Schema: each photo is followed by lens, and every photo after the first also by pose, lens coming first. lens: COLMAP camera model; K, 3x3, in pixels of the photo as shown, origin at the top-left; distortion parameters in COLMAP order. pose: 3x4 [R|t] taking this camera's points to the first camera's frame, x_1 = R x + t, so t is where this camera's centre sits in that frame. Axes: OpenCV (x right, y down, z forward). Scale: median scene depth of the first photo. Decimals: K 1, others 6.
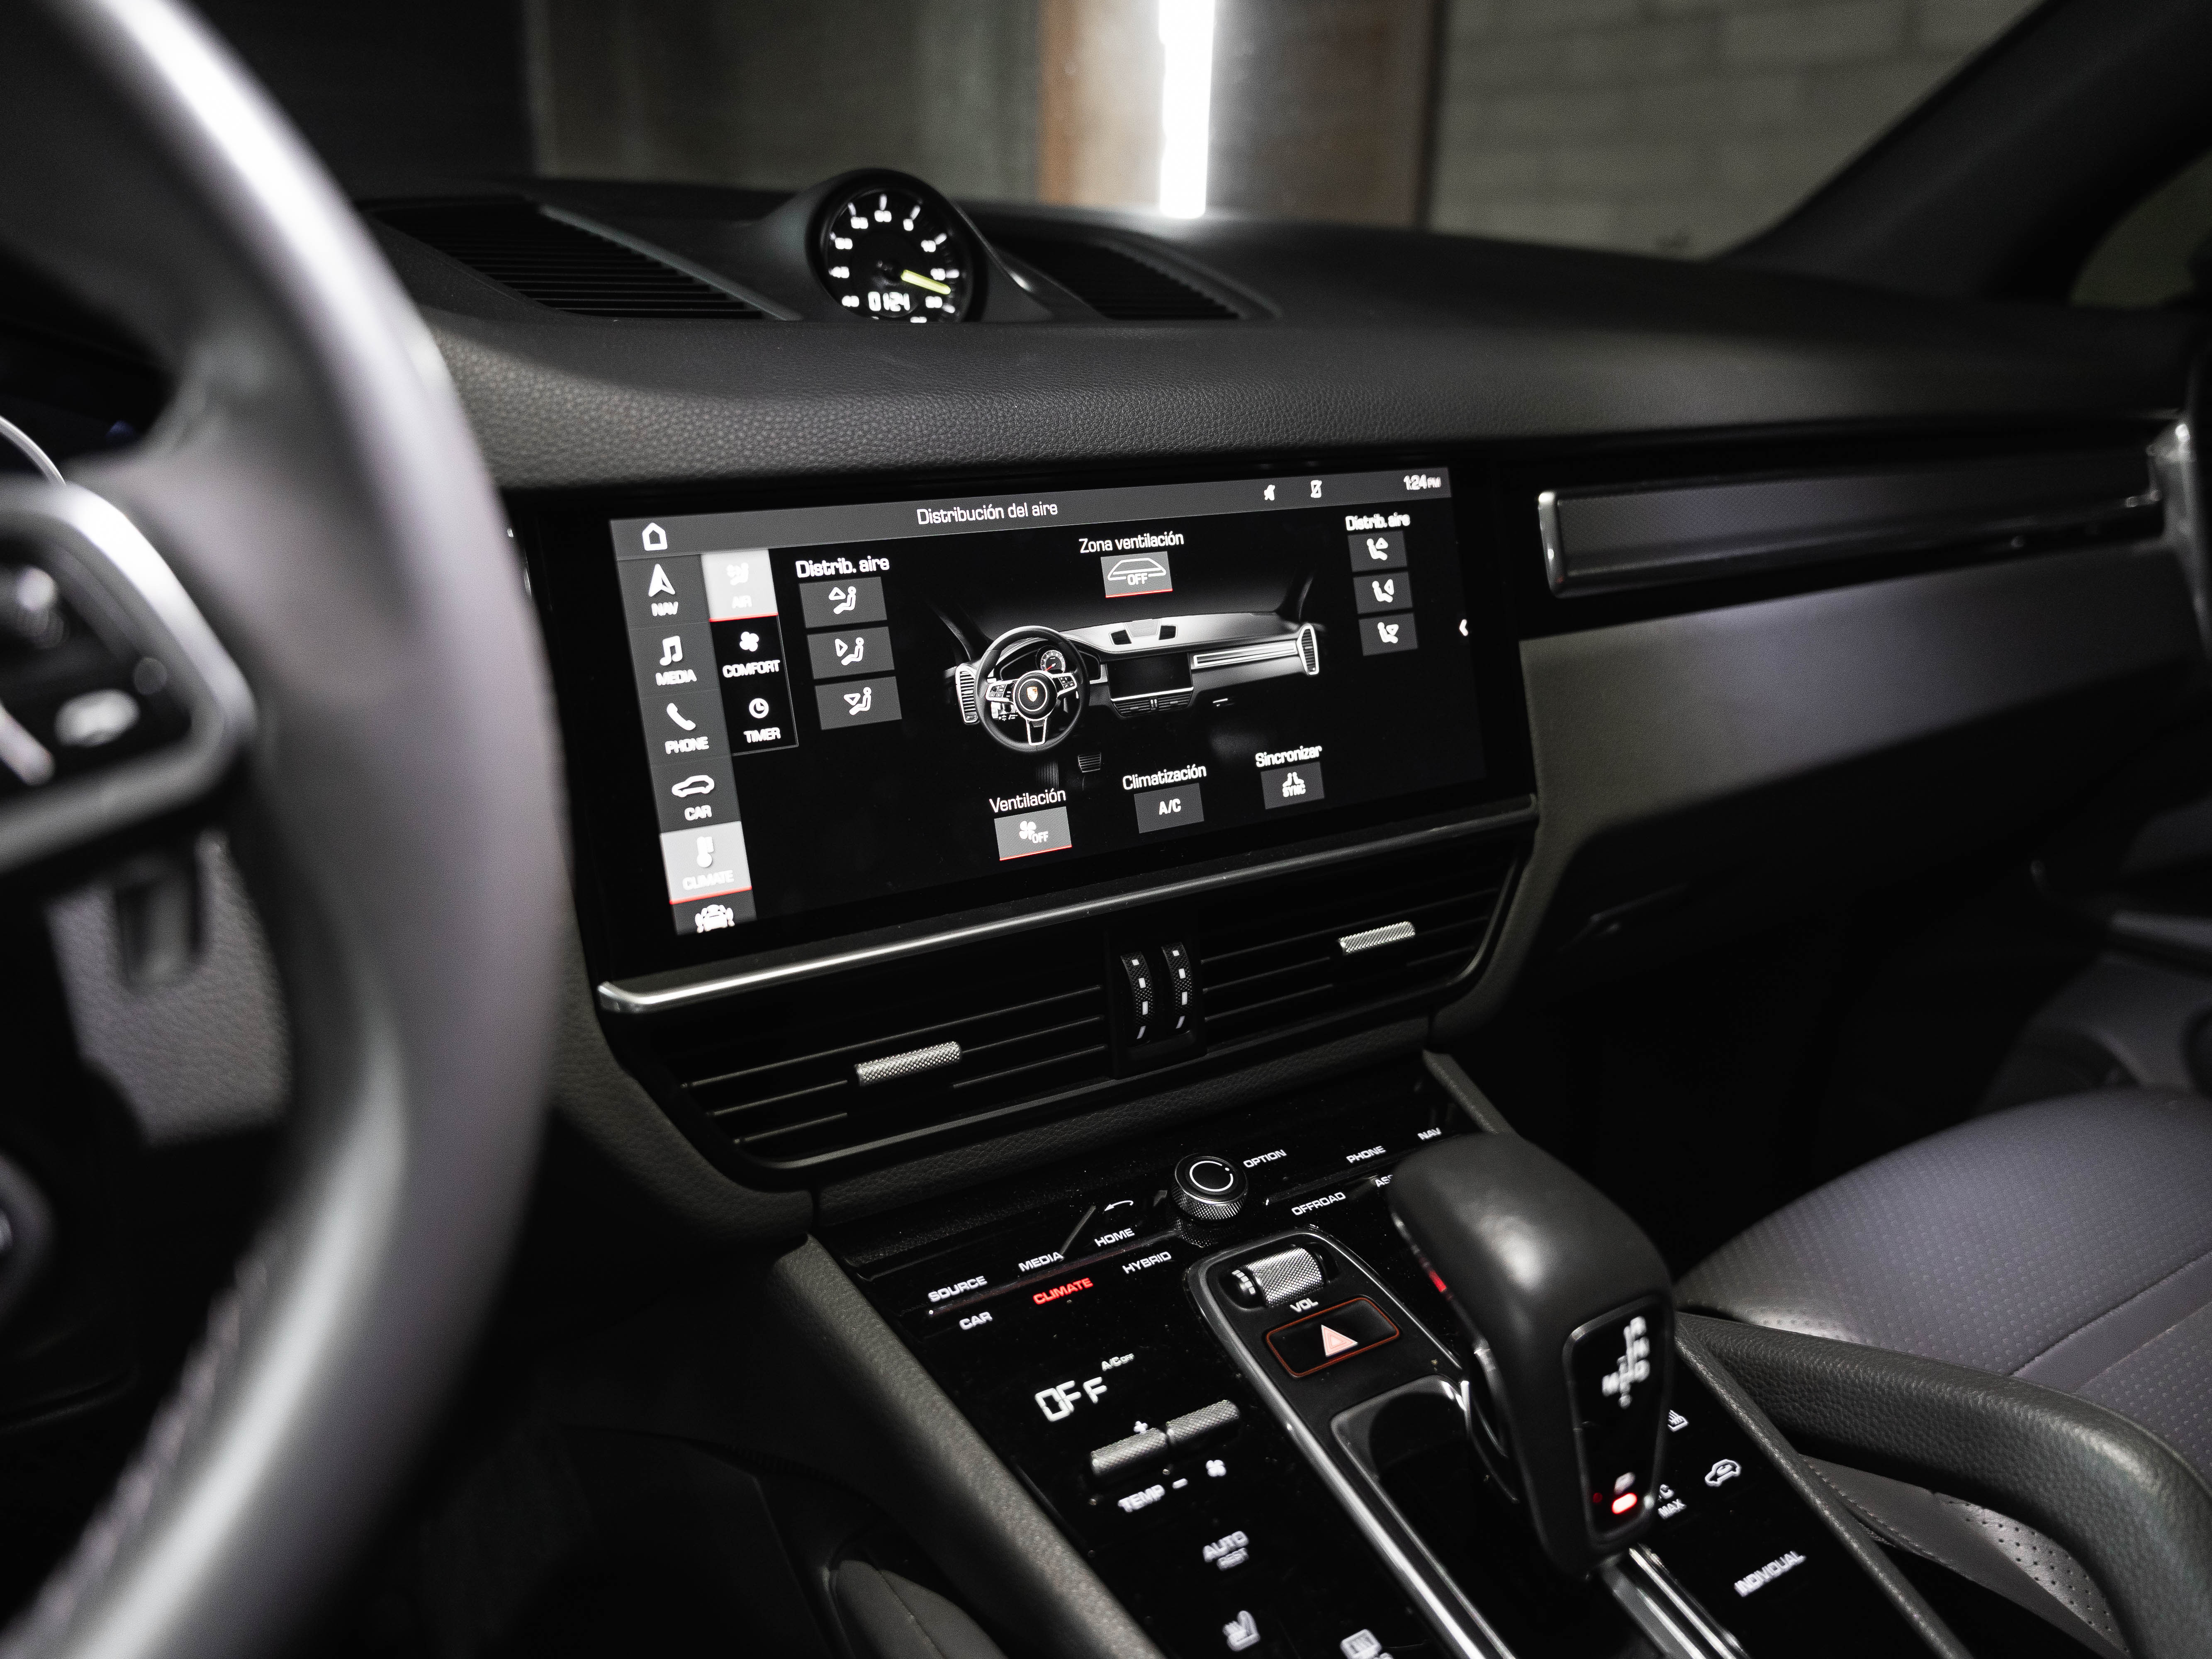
lens RADIAL K [[1612.8, 0, 1114.9], [0, 1612.8, 849.5], [0, 0, 1]] dist [-0.000415, -0.012850]
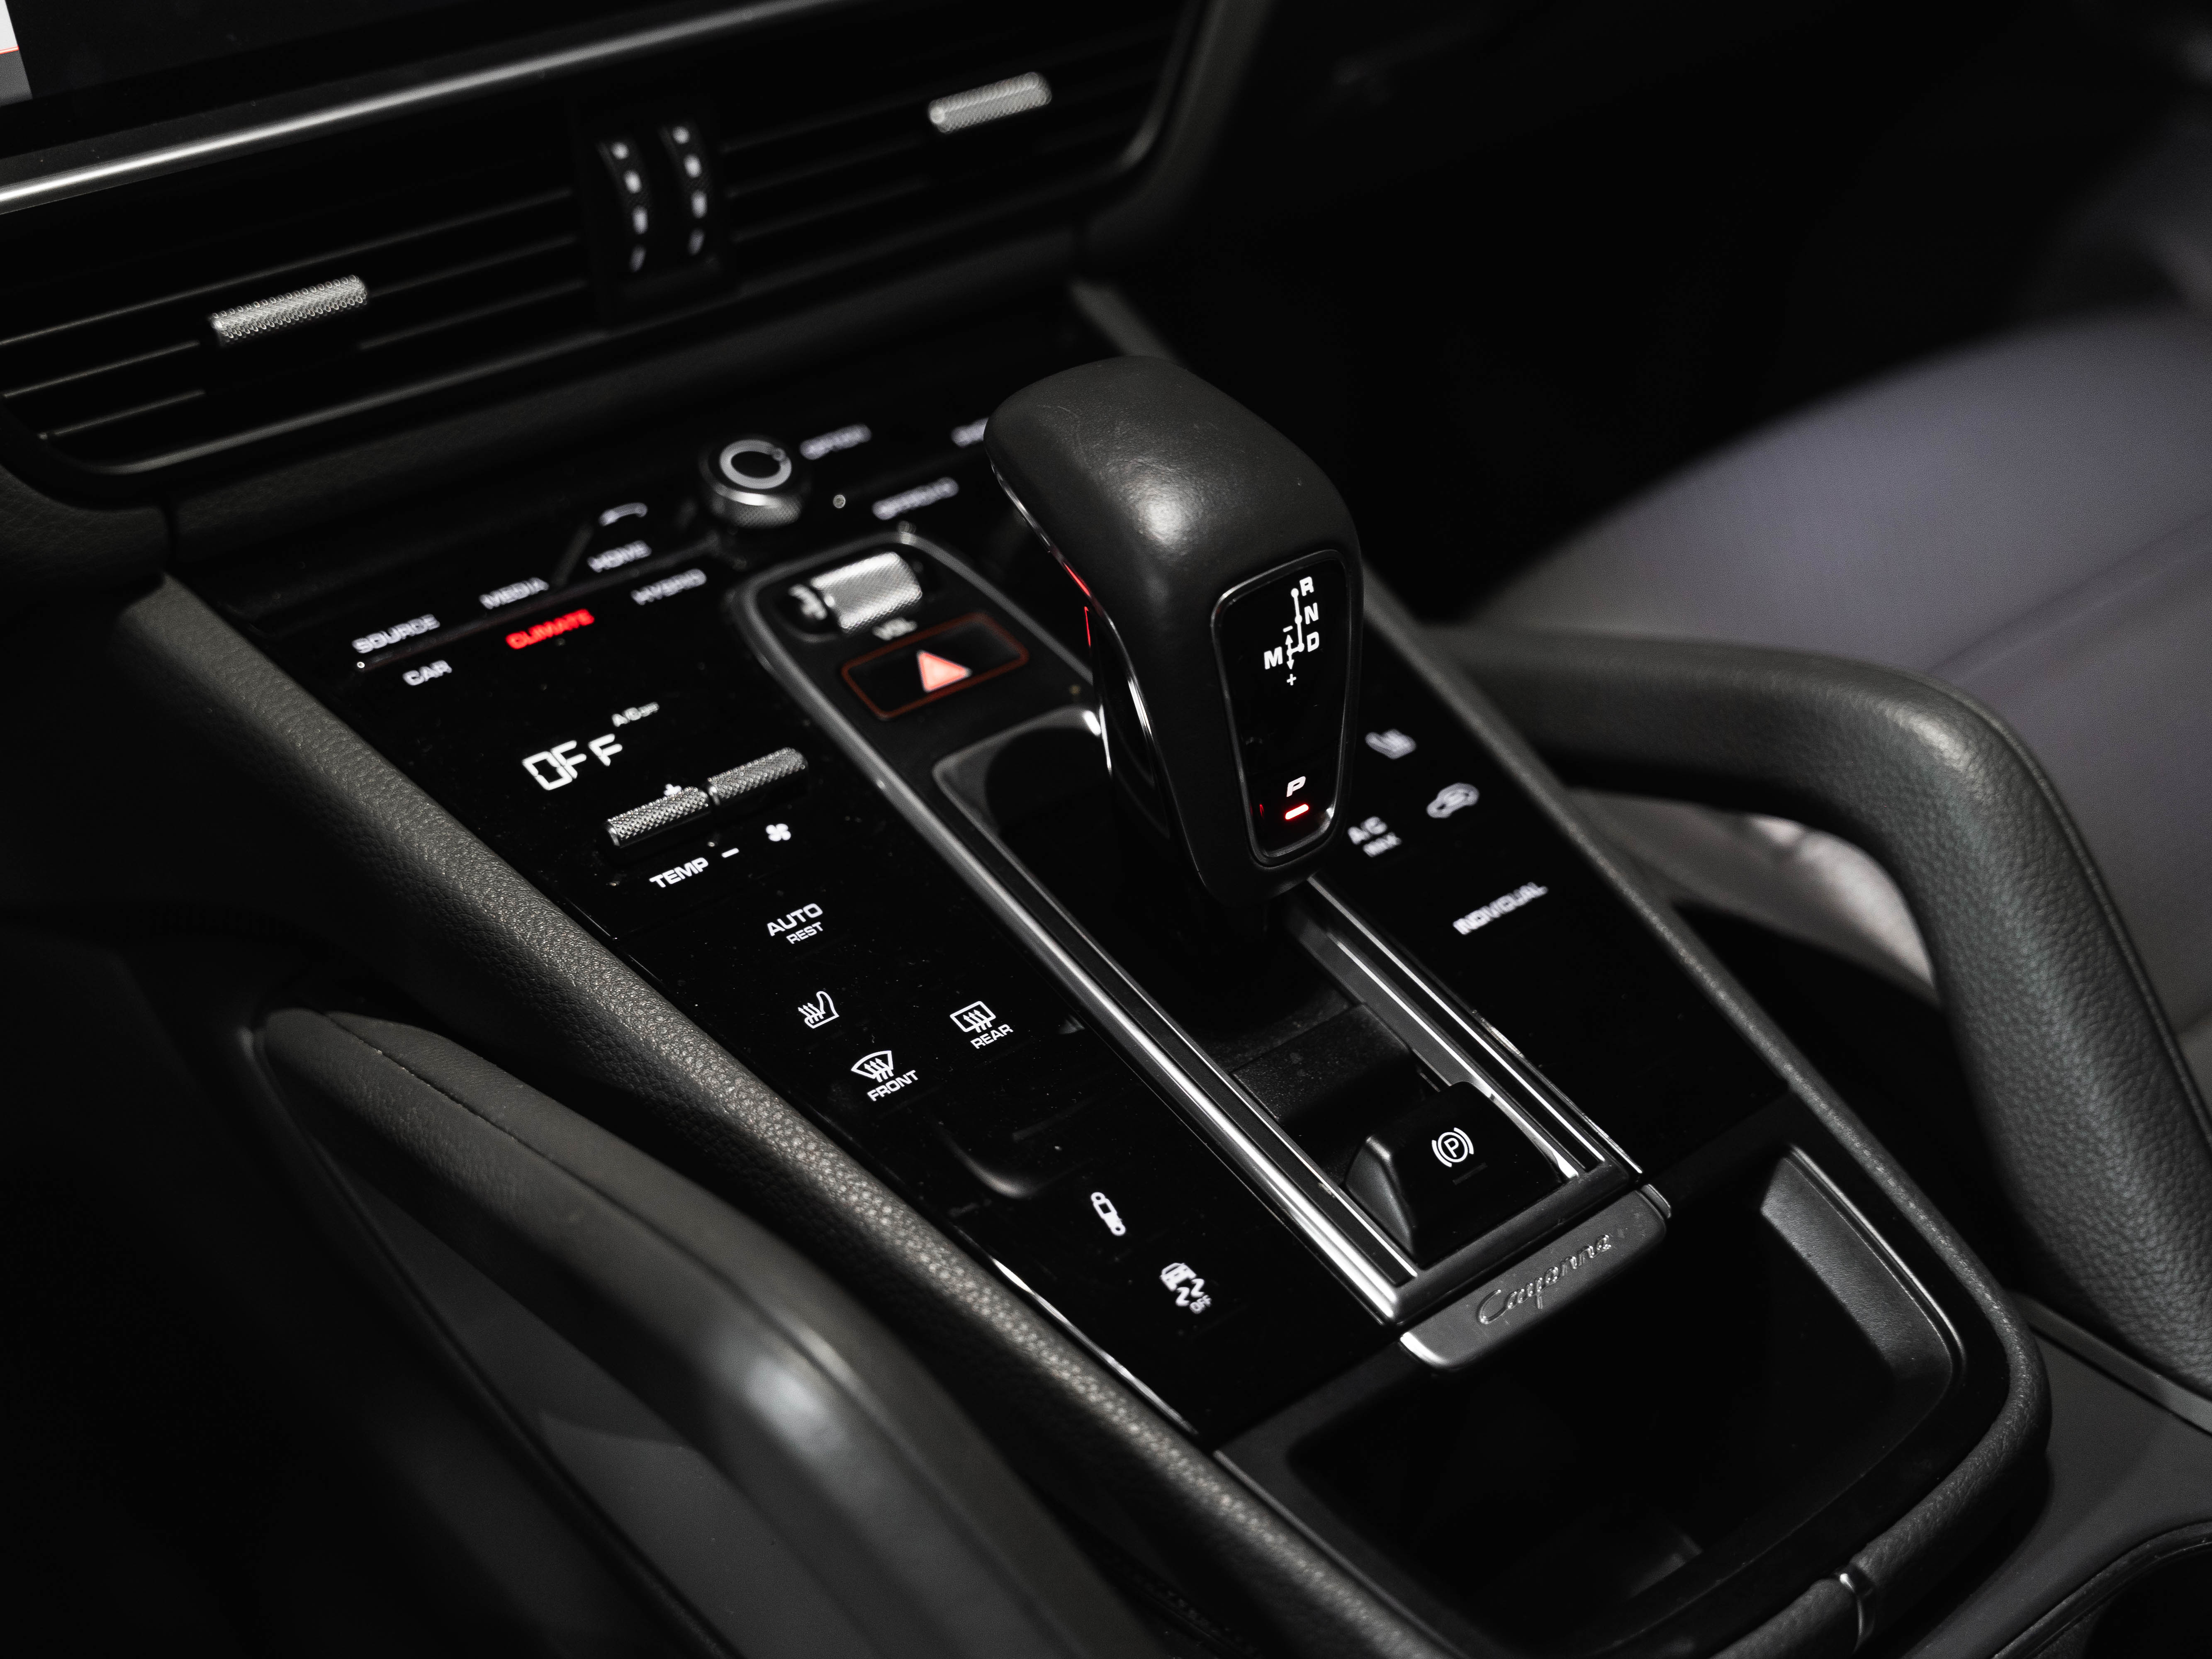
lens RADIAL K [[3026.8, 0, 1111.4], [0, 3026.8, 829.9], [0, 0, 1]] dist [0.009277, 0.000000]
pose [[0.985743, -0.073971, 0.151124, 0.002924], [0.031782, 0.963869, 0.264475, 0.017535], [-0.165228, -0.255901, 0.952478, -0.319646]]
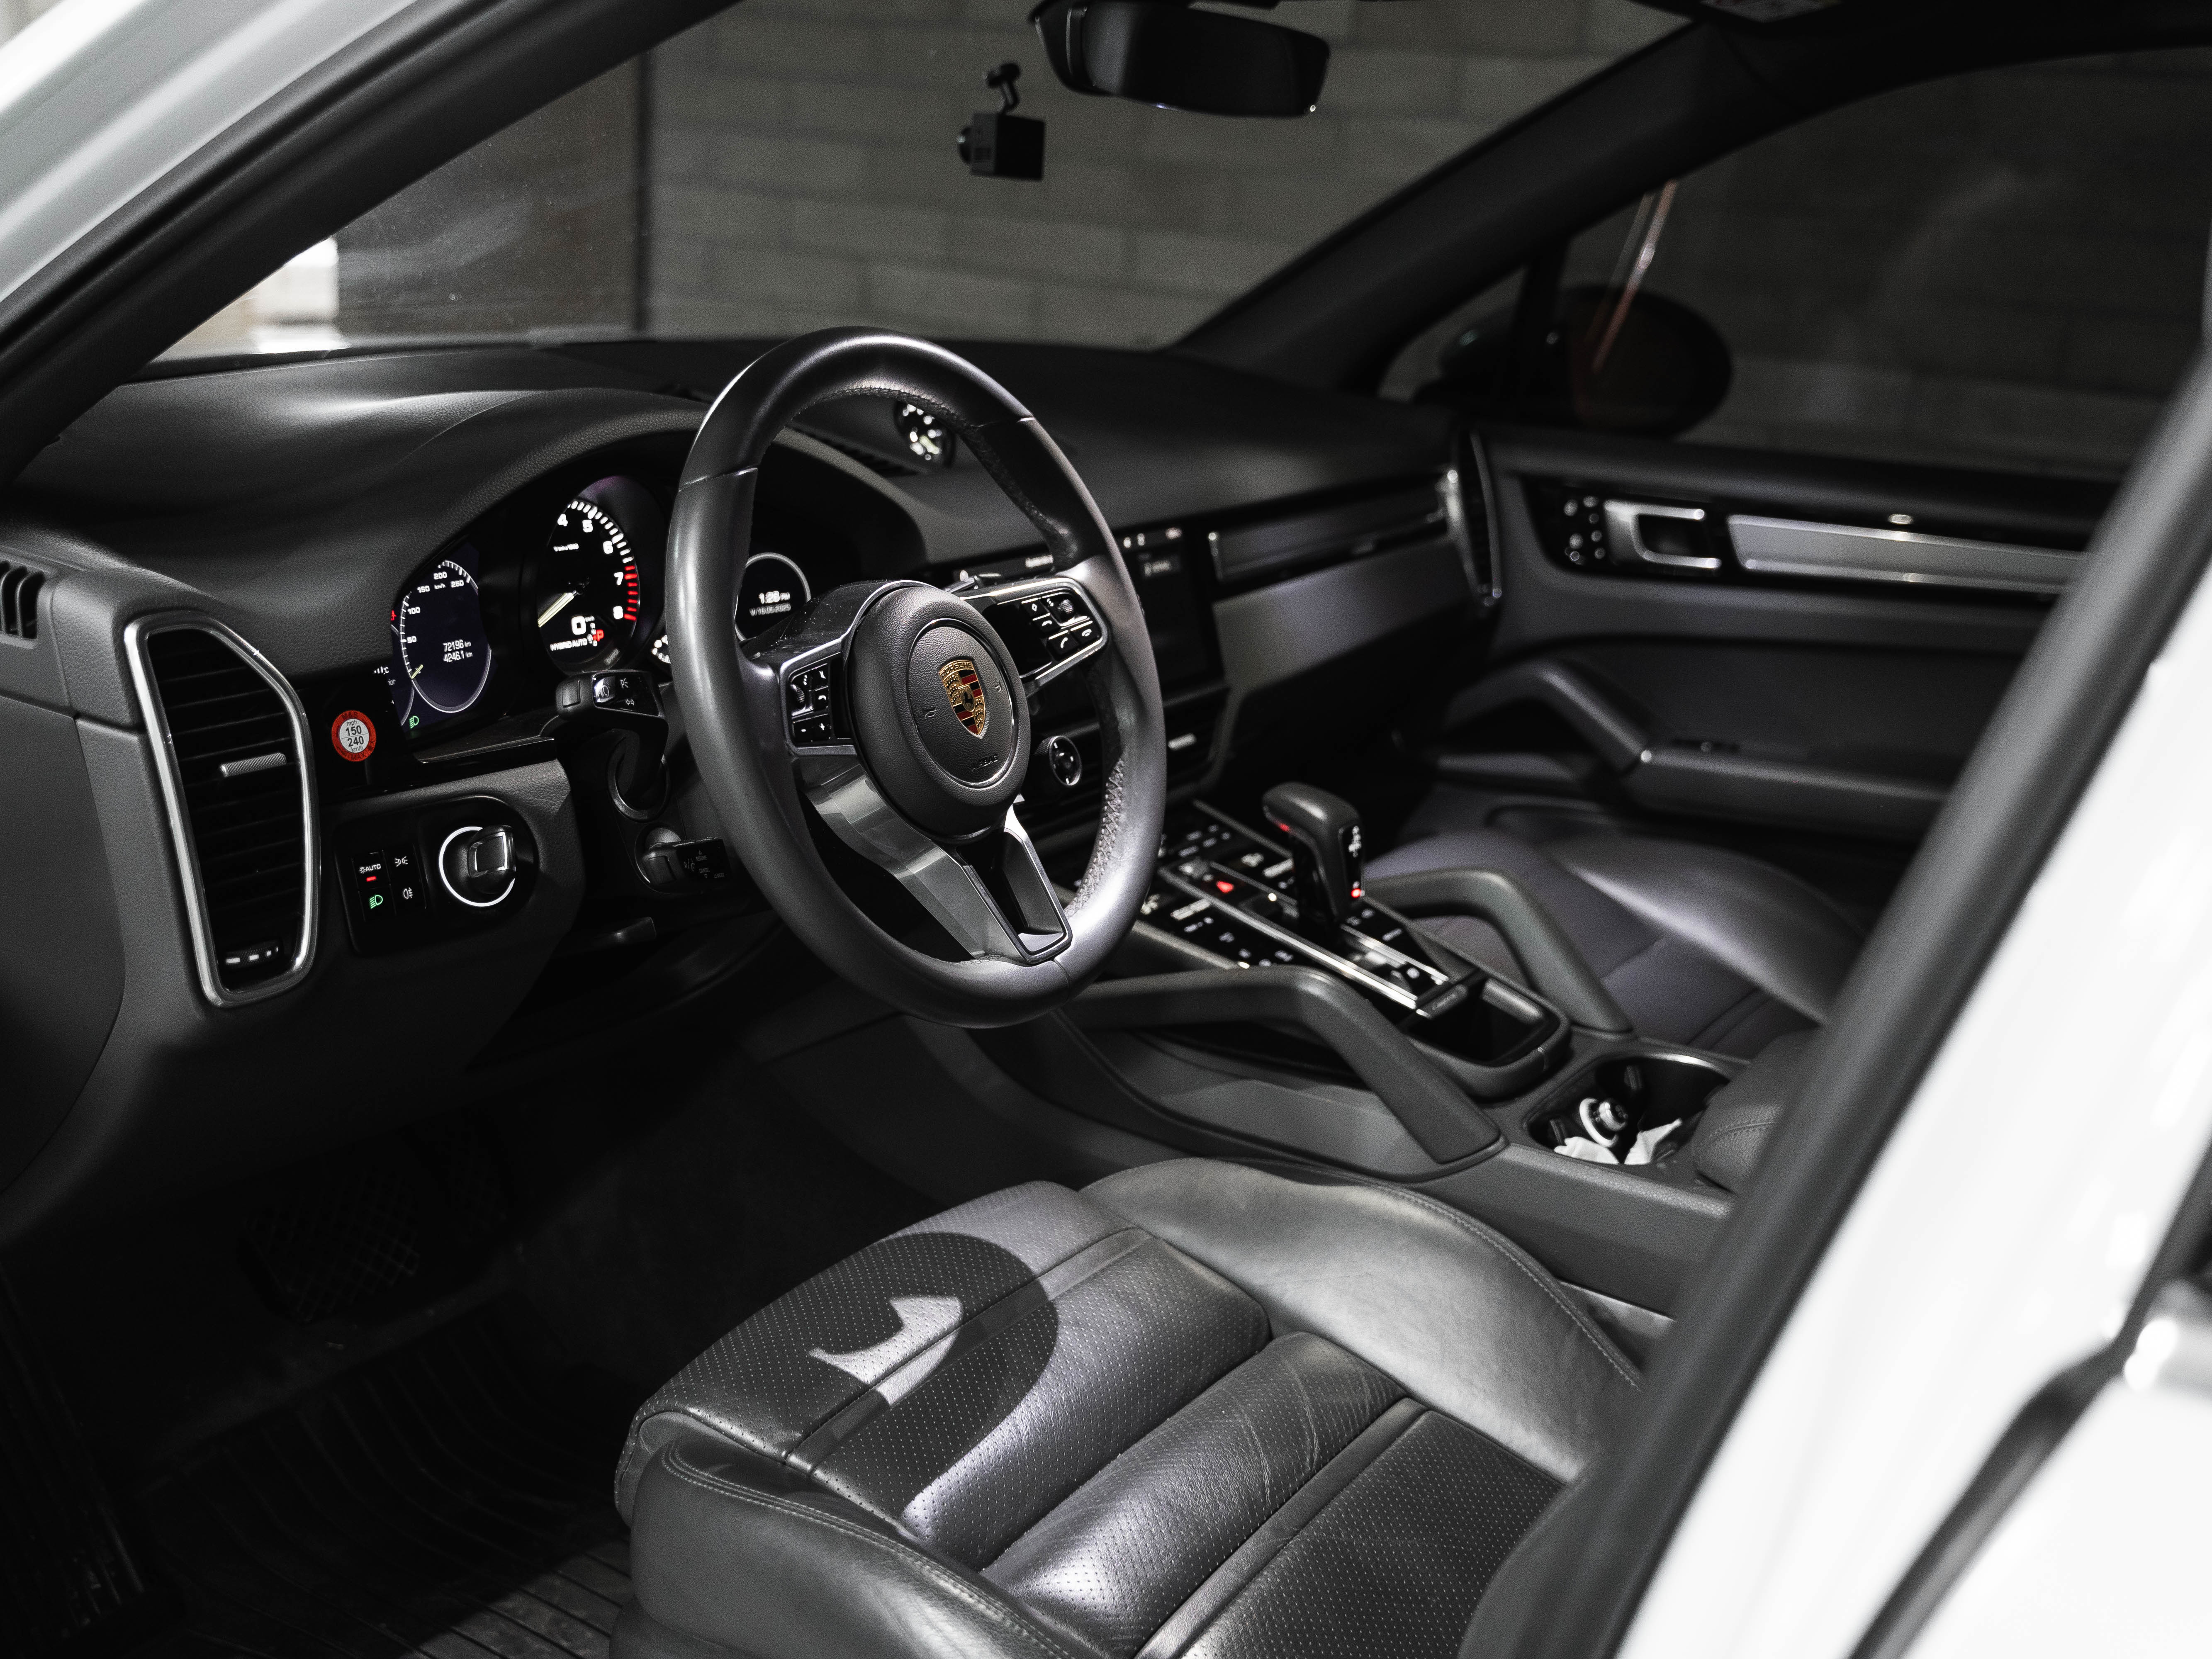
lens RADIAL K [[2273.8, 0, 1113.8], [0, 2273.8, 839.1], [0, 0, 1]] dist [-0.000704, 0.000000]
pose [[0.896812, -0.089567, 0.433250, -1.519598], [0.105148, 0.994383, -0.012081, 0.255504], [-0.429734, 0.056390, 0.901193, -2.073701]]
